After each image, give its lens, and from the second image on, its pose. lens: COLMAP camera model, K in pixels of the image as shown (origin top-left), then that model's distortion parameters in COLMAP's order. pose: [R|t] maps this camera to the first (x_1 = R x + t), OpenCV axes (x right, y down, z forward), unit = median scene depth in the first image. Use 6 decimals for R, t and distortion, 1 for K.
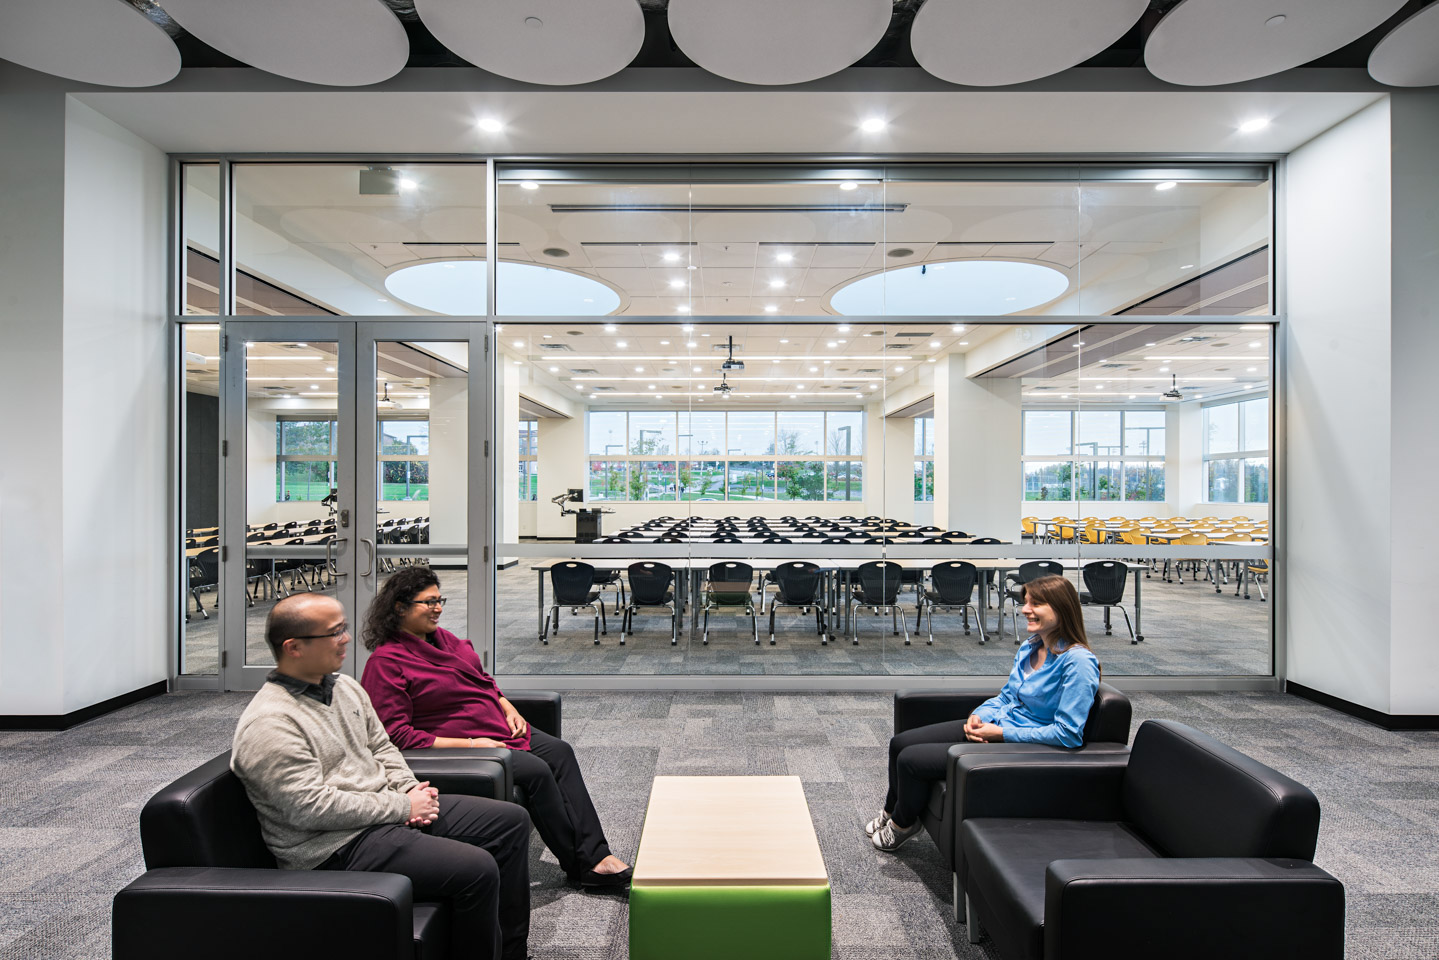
lens RADIAL K [[719.5, 0, 719.5], [0, 719.5, 480.0], [0, 0, 1]] dist [-0.001638, -0.001512]
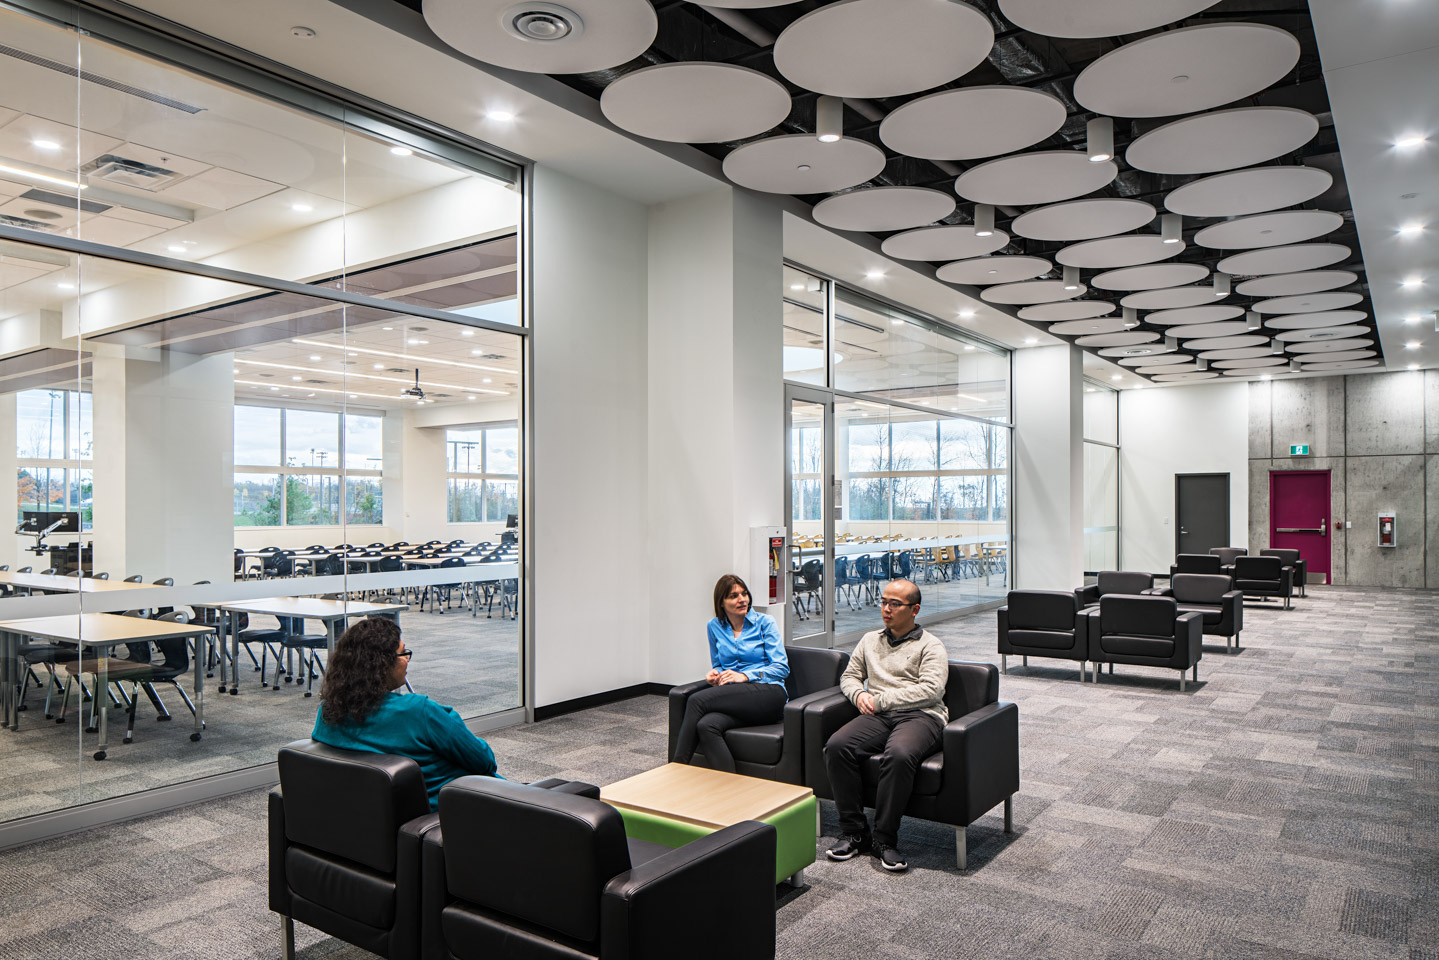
lens RADIAL K [[993.3, 0, 719.5], [0, 993.3, 480.0], [0, 0, 1]] dist [0.037646, 0.000707]
pose [[0.601218, 0.023113, 0.798751, -0.385568], [-0.008594, 0.999711, -0.022459, 0.000101], [-0.799039, 0.006638, 0.601242, -0.004965]]
